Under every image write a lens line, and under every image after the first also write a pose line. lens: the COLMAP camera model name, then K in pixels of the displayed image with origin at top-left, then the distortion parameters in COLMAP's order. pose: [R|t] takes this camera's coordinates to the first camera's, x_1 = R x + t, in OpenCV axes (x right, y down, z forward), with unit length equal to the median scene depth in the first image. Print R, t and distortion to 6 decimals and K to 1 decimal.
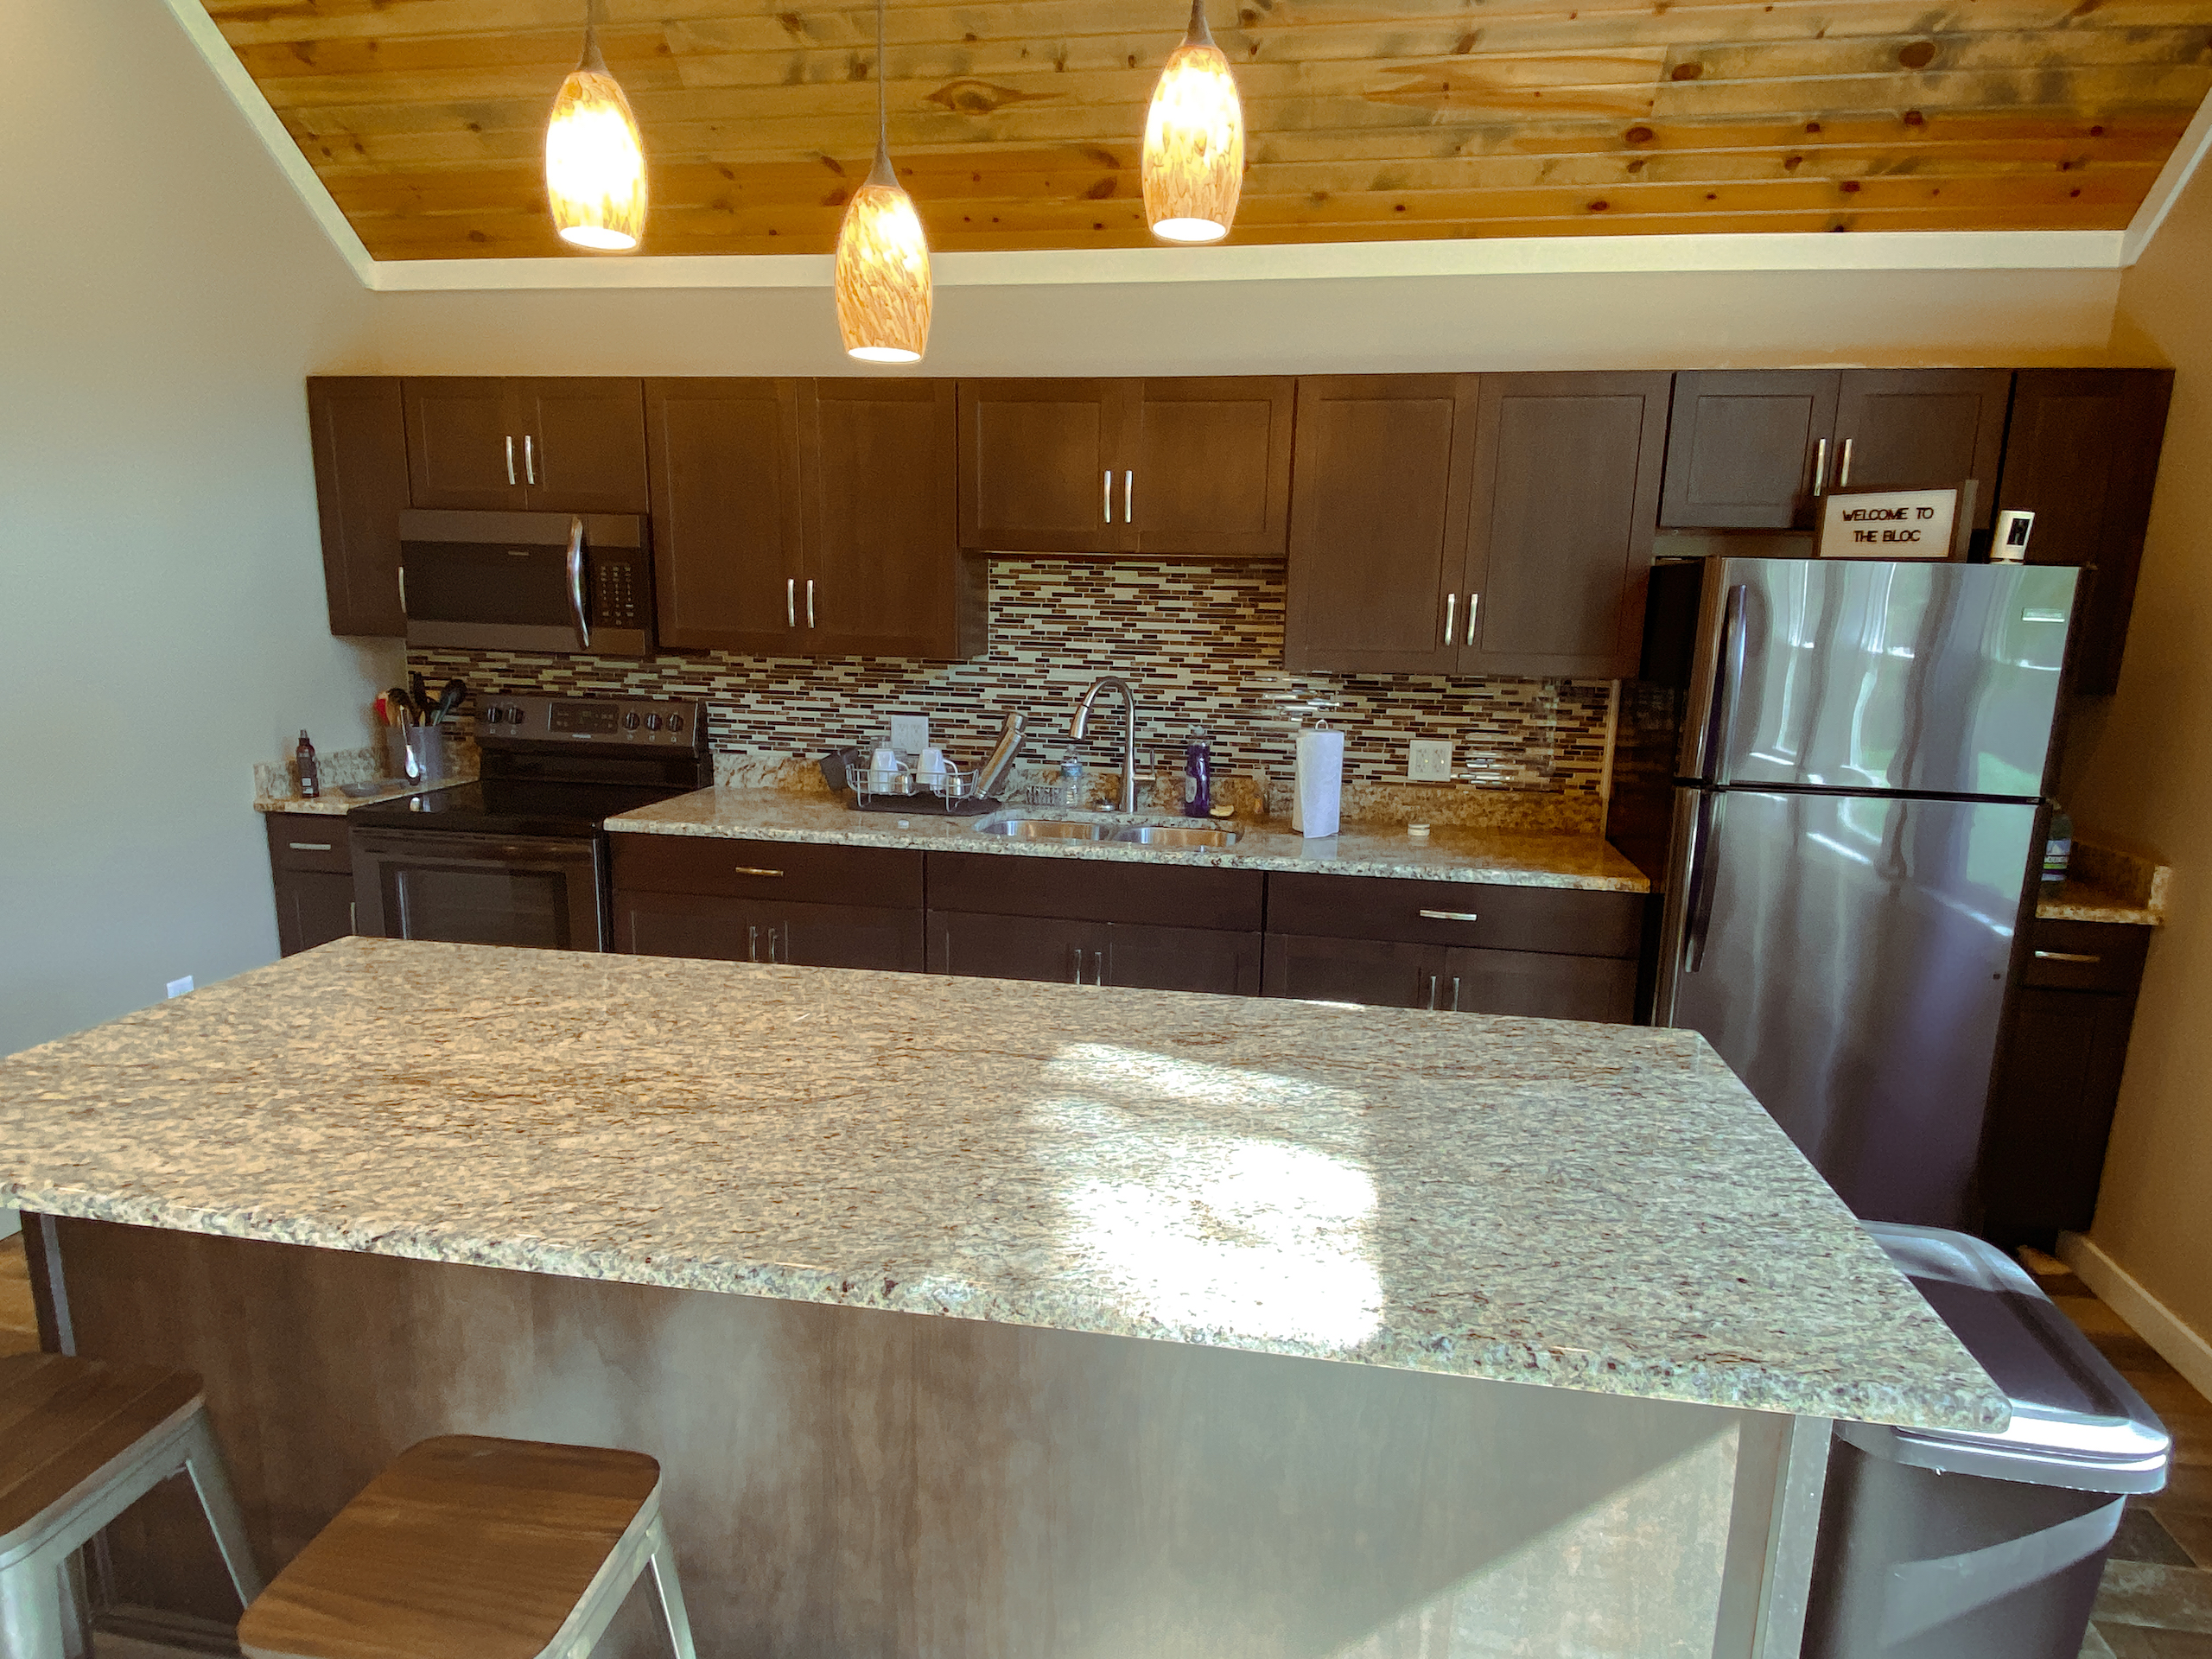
lens RADIAL K [[1245.4, 0, 1106.0], [0, 1245.4, 829.5], [0, 0, 1]] dist [0.039239, 0.000016]
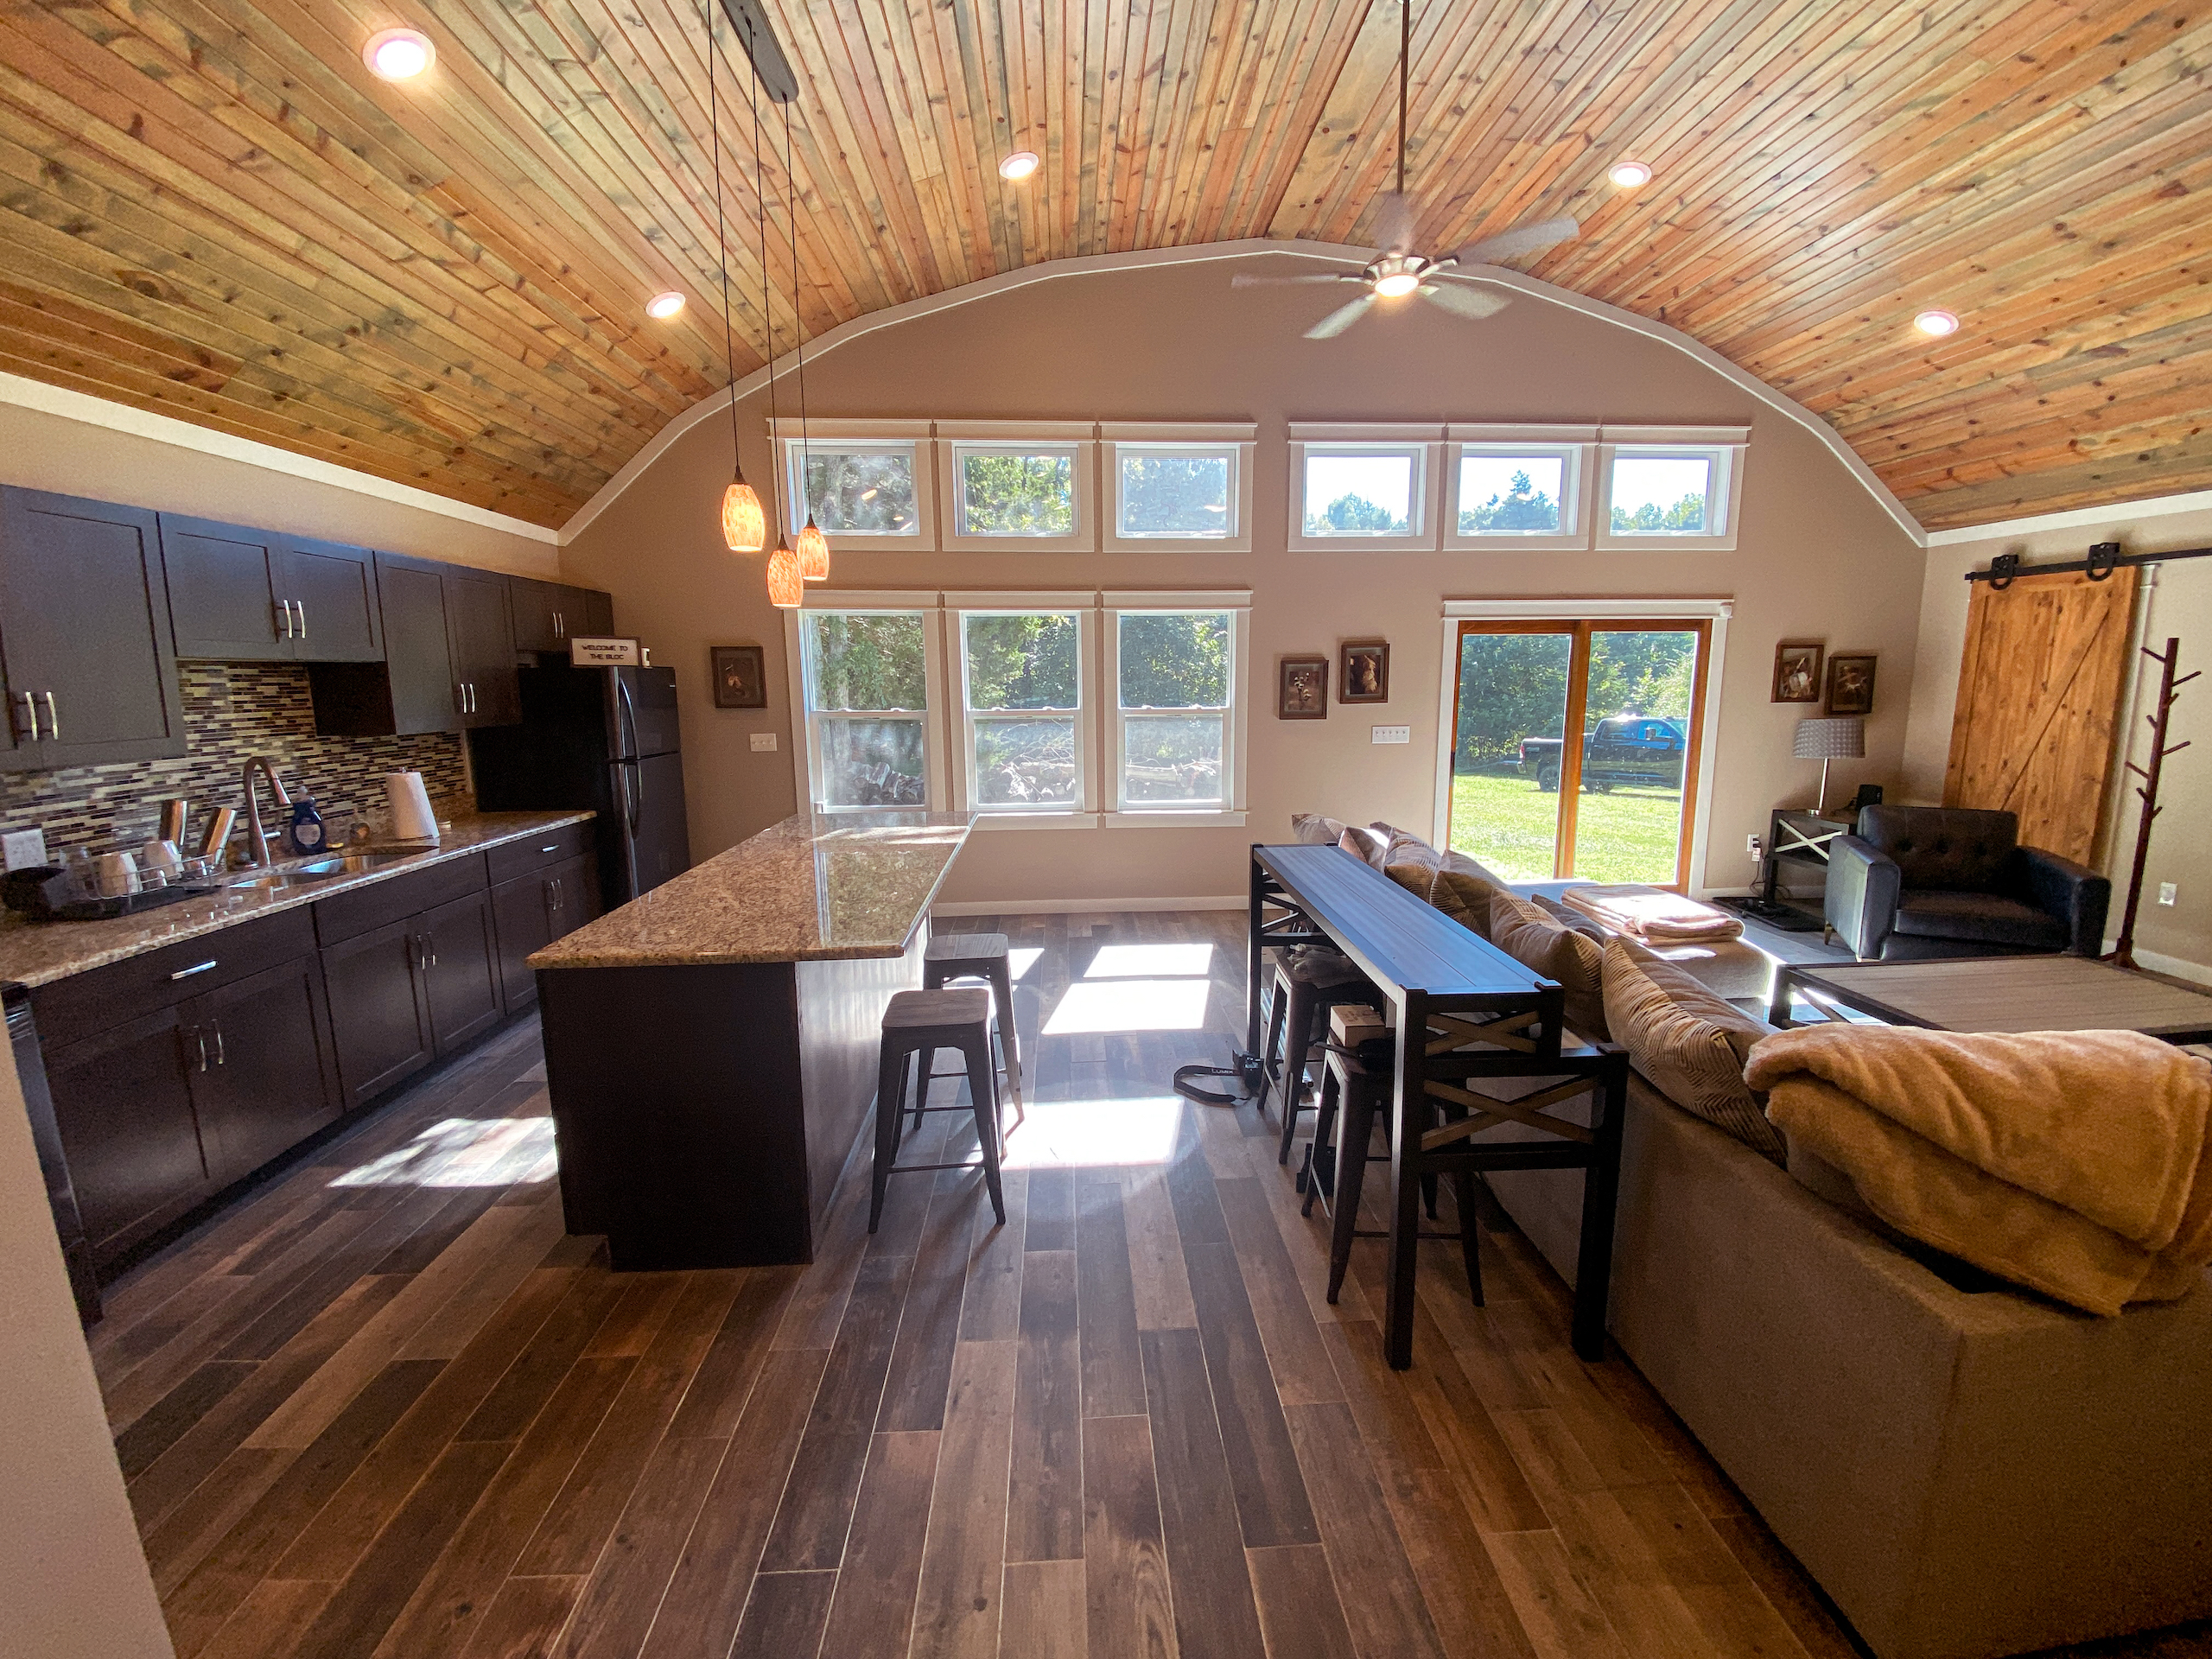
lens RADIAL K [[888.1, 0, 1106.0], [0, 888.1, 829.5], [0, 0, 1]] dist [-0.000156, -0.020035]
pose [[-0.214694, -0.178043, 0.960316, -0.997986], [0.194612, 0.955729, 0.220701, -0.076614], [-0.957096, 0.234272, -0.170540, 0.338854]]
